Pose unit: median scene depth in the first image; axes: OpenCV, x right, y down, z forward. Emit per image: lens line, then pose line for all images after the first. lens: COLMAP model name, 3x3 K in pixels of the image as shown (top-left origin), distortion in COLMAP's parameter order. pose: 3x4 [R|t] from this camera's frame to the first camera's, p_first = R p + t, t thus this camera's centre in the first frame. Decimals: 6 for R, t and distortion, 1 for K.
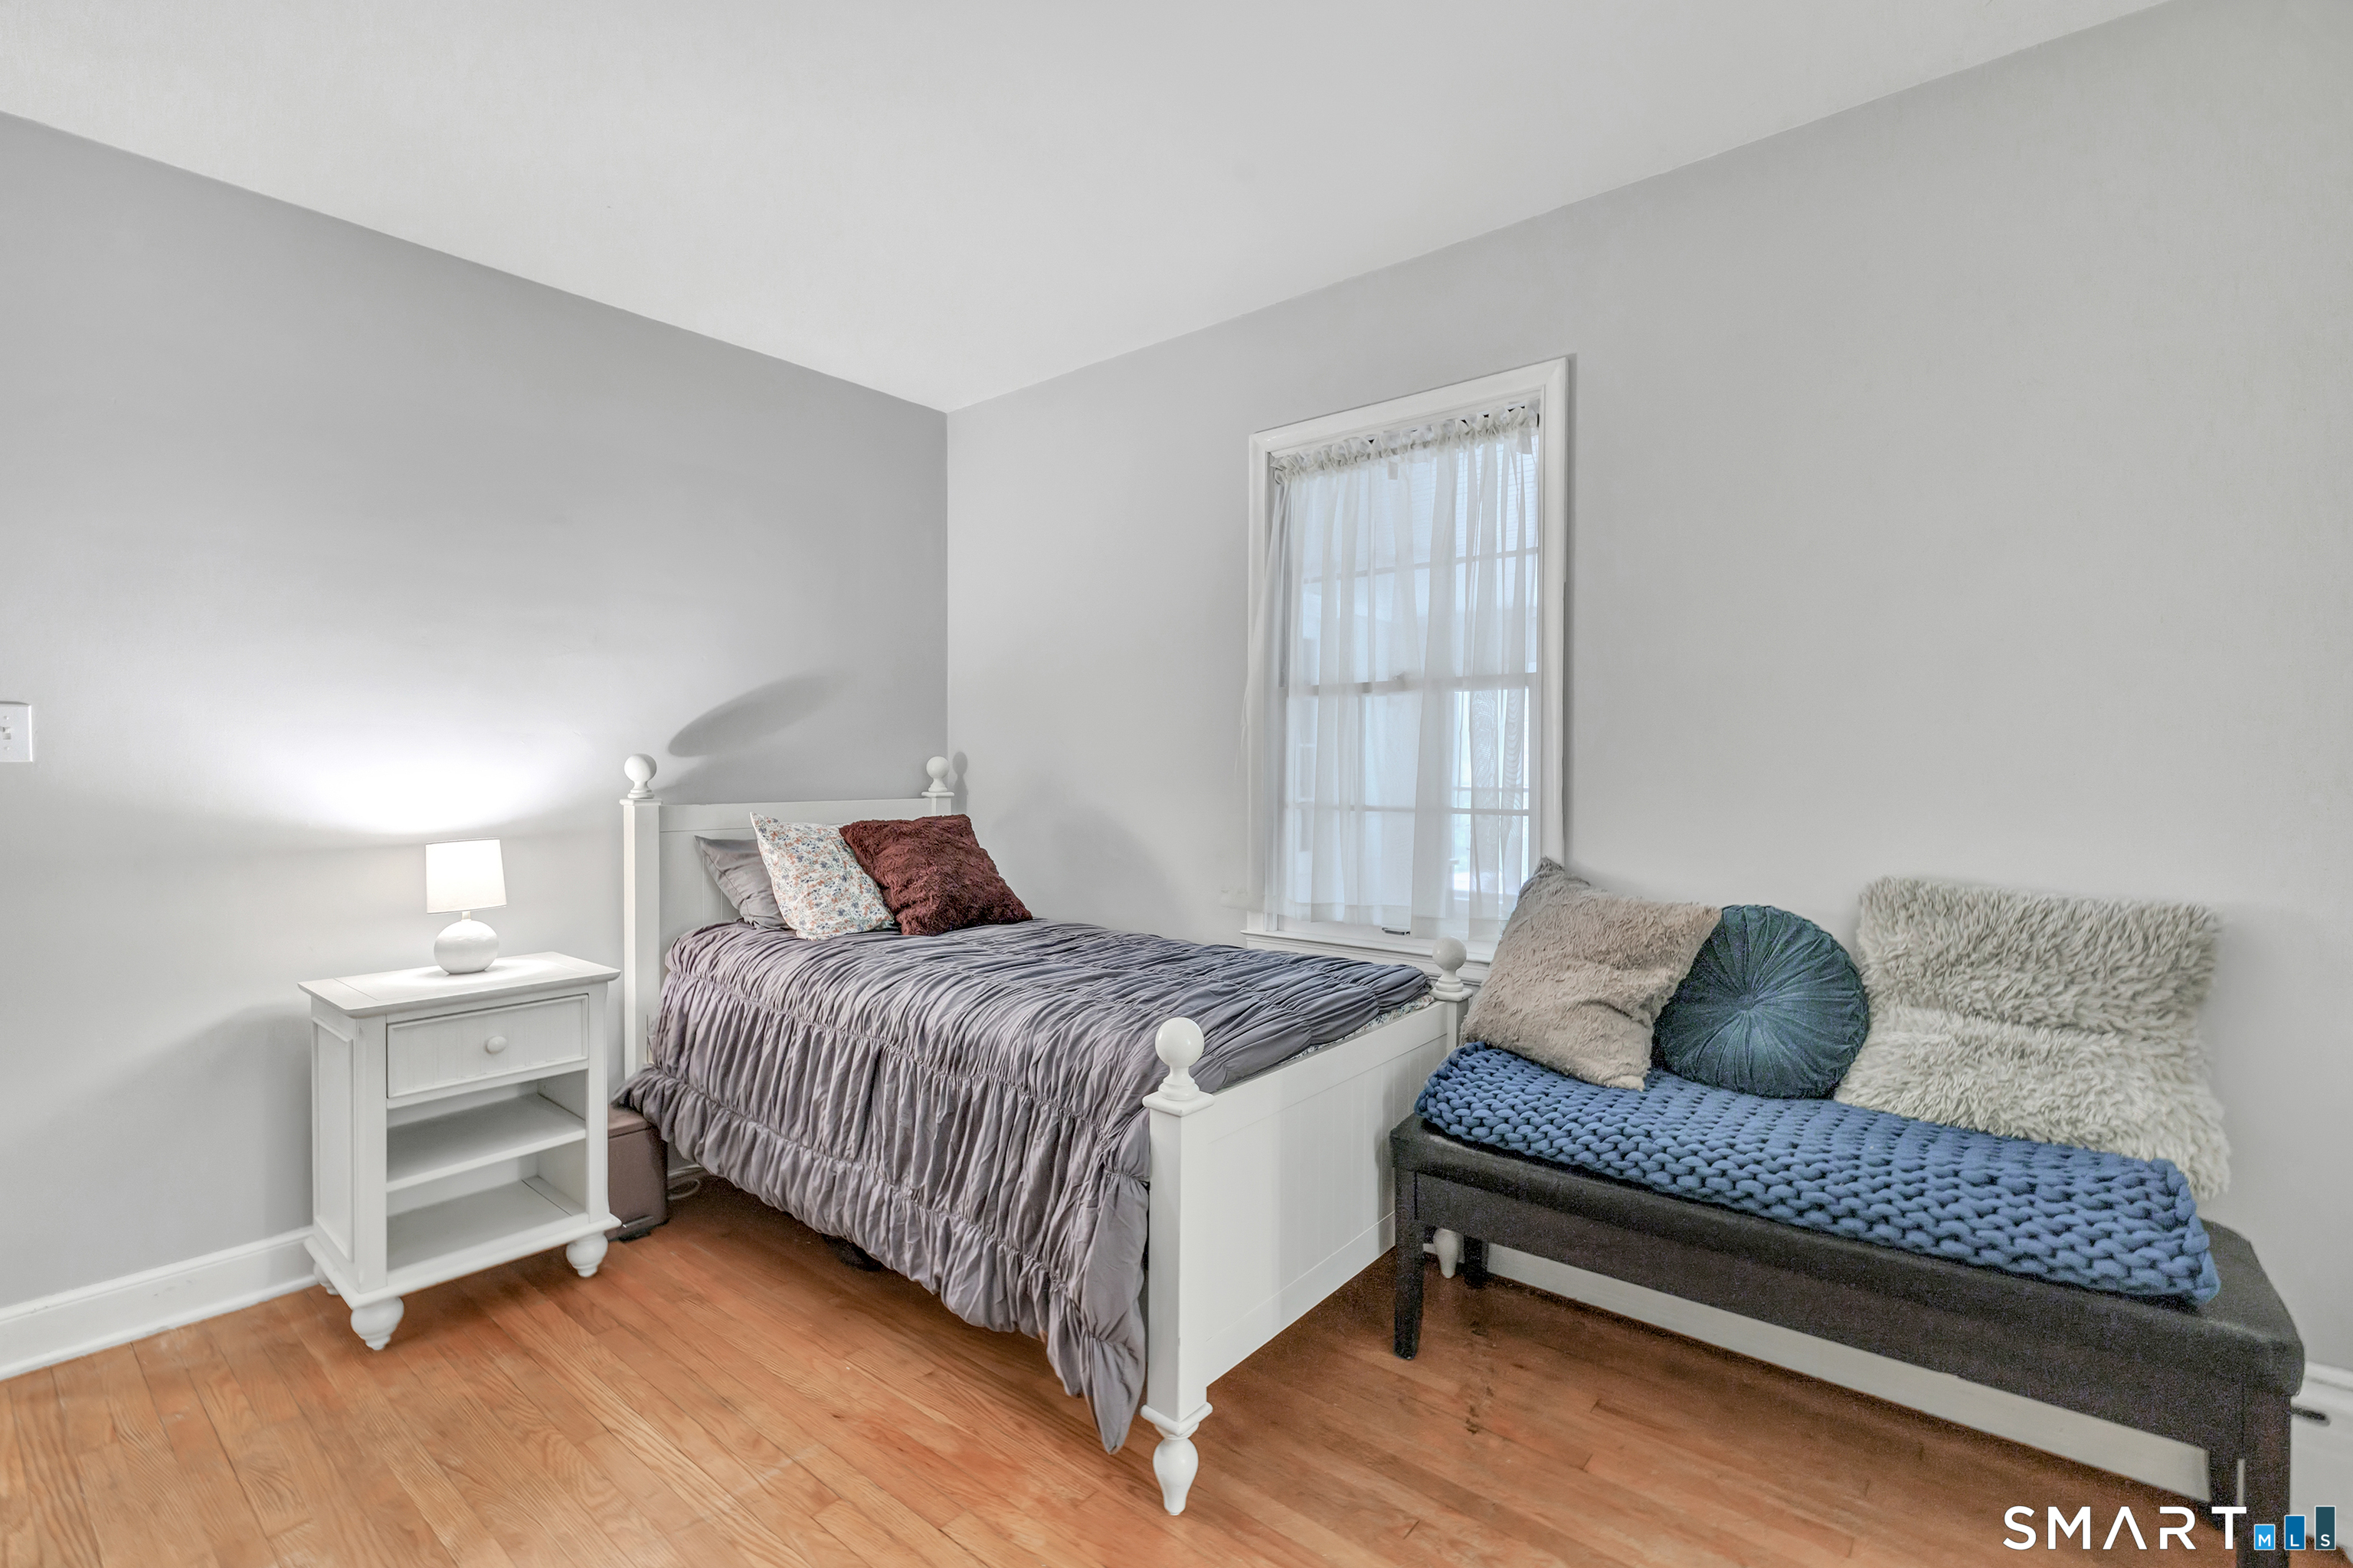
lens RADIAL K [[1045.4, 0, 1155.5], [0, 1045.4, 767.1], [0, 0, 1]] dist [-0.000933, 0.000085]
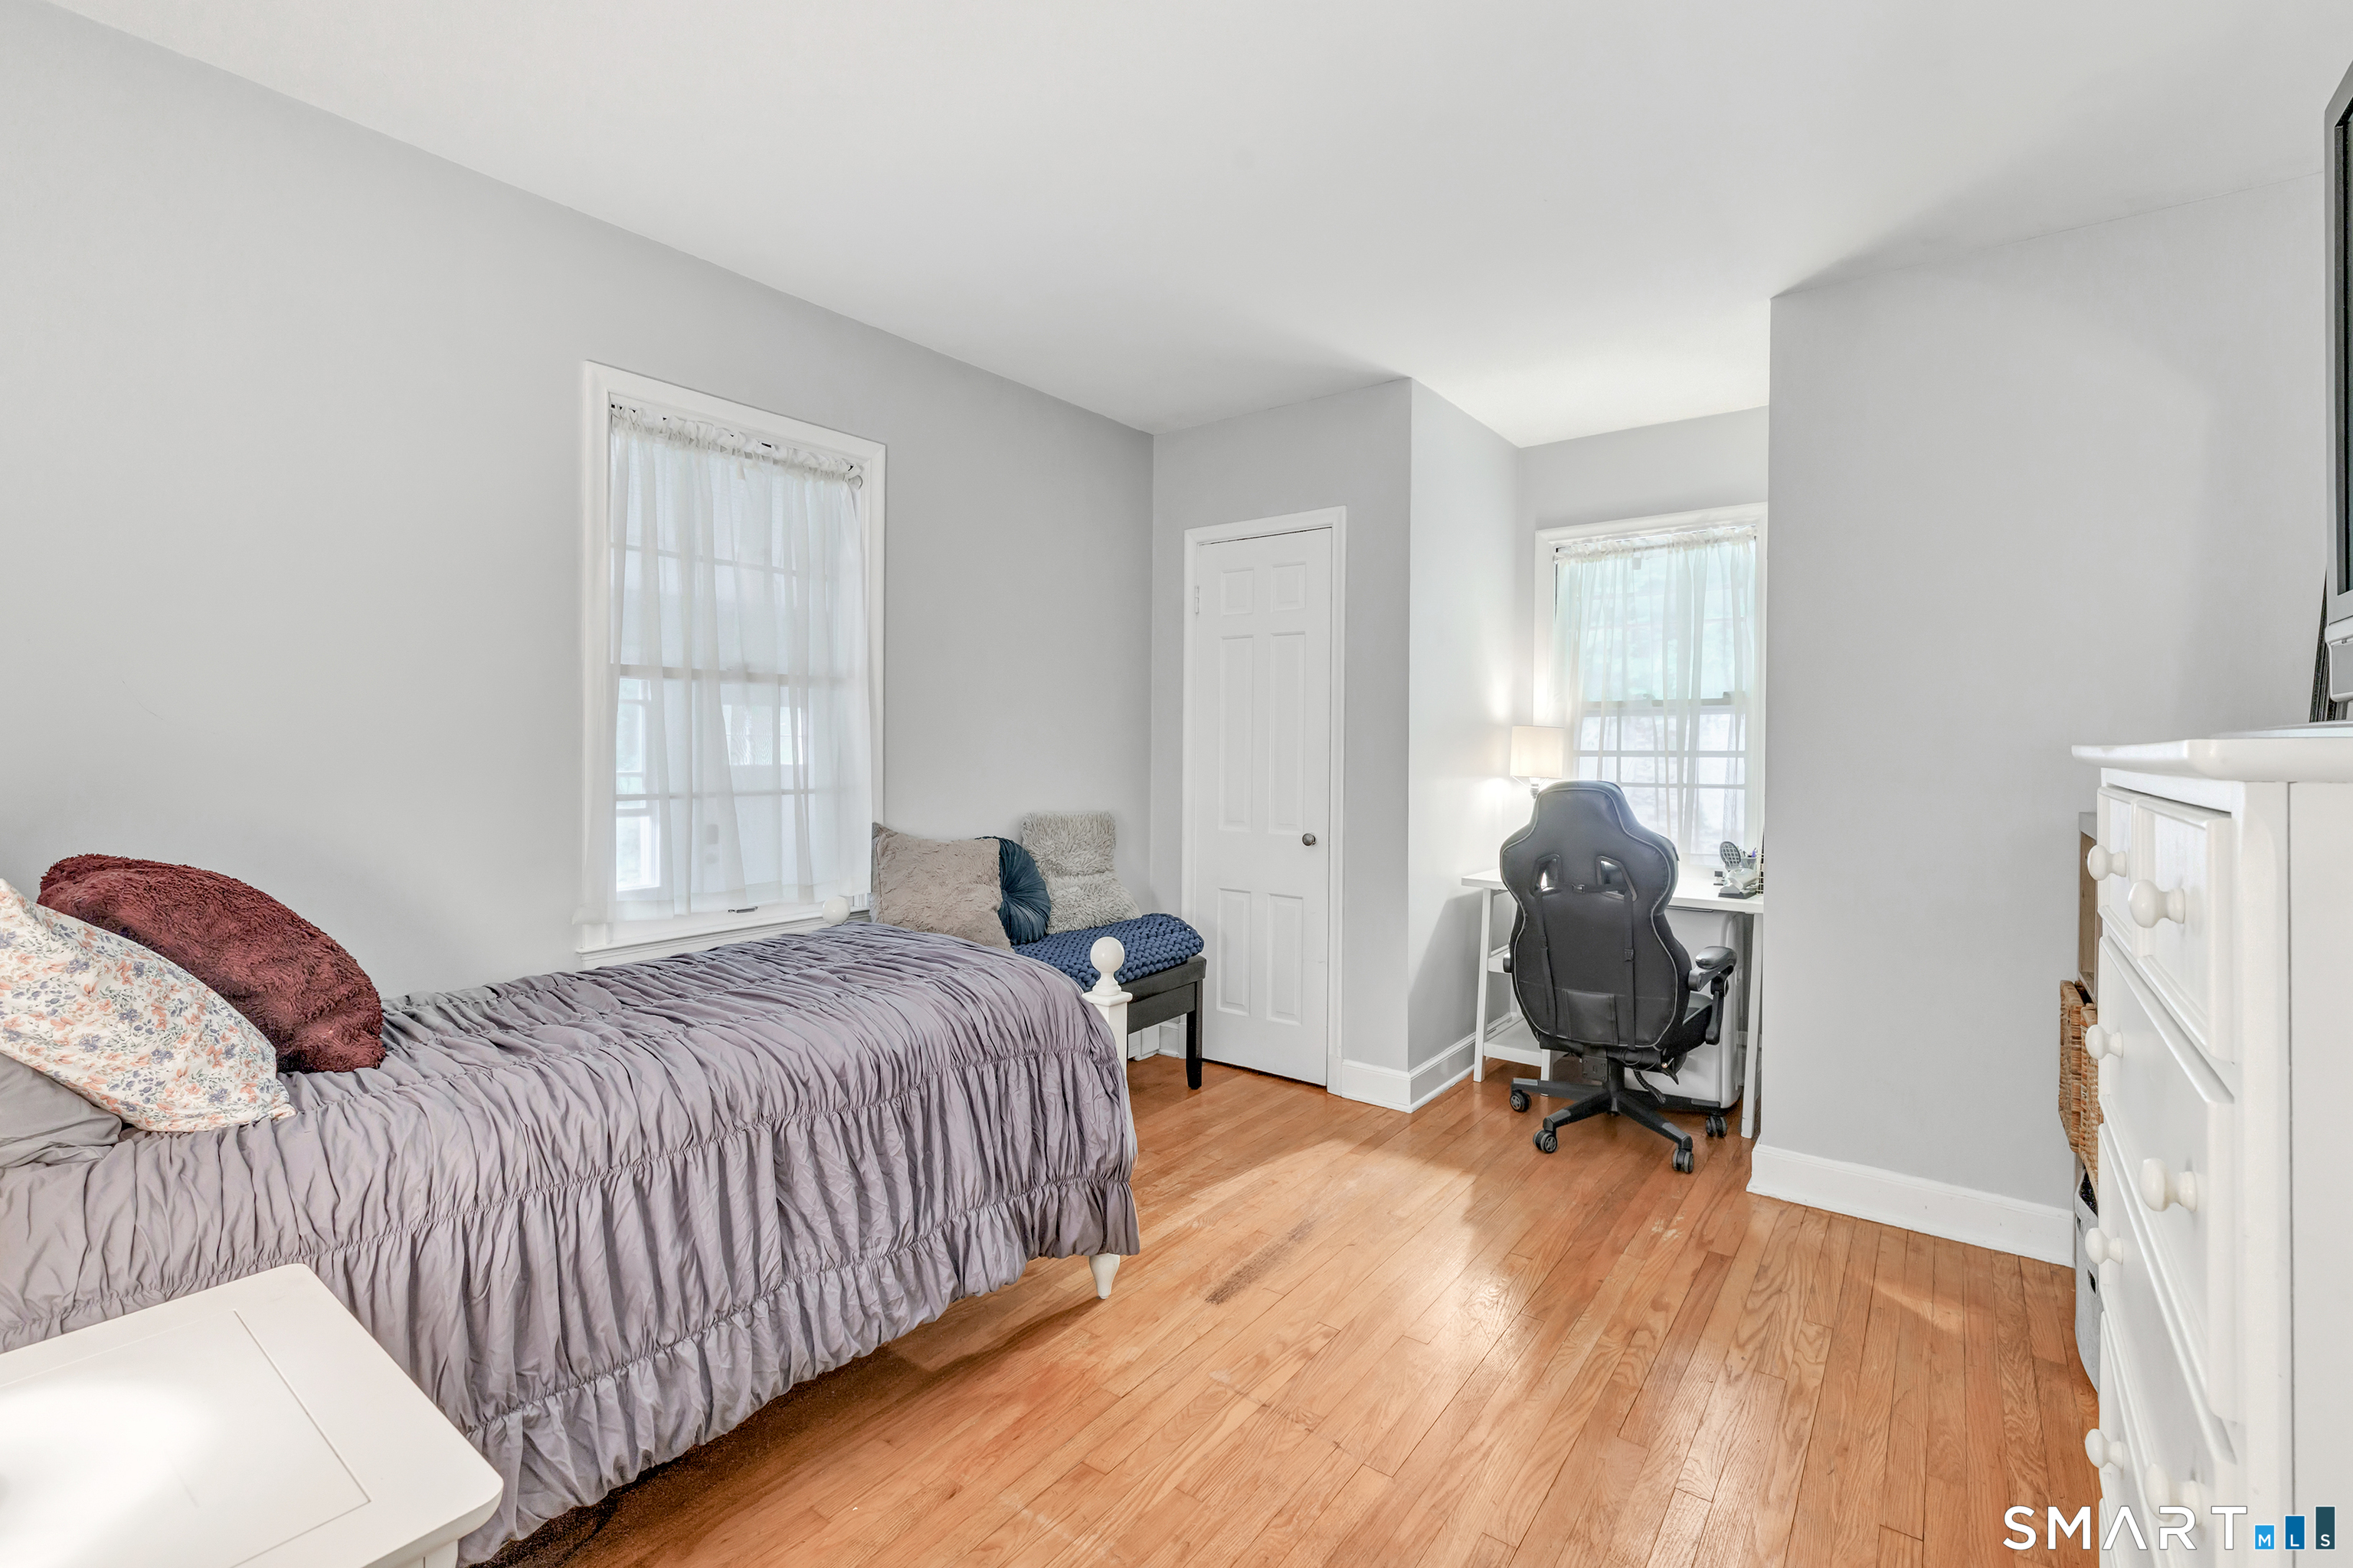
lens RADIAL K [[1045.4, 0, 1155.5], [0, 1045.4, 767.1], [0, 0, 1]] dist [-0.000933, 0.000085]
pose [[-0.030196, -0.020854, 0.999326, -0.963249], [0.008246, 0.999743, 0.021111, -0.003647], [-0.999510, 0.008878, -0.030017, 0.695888]]
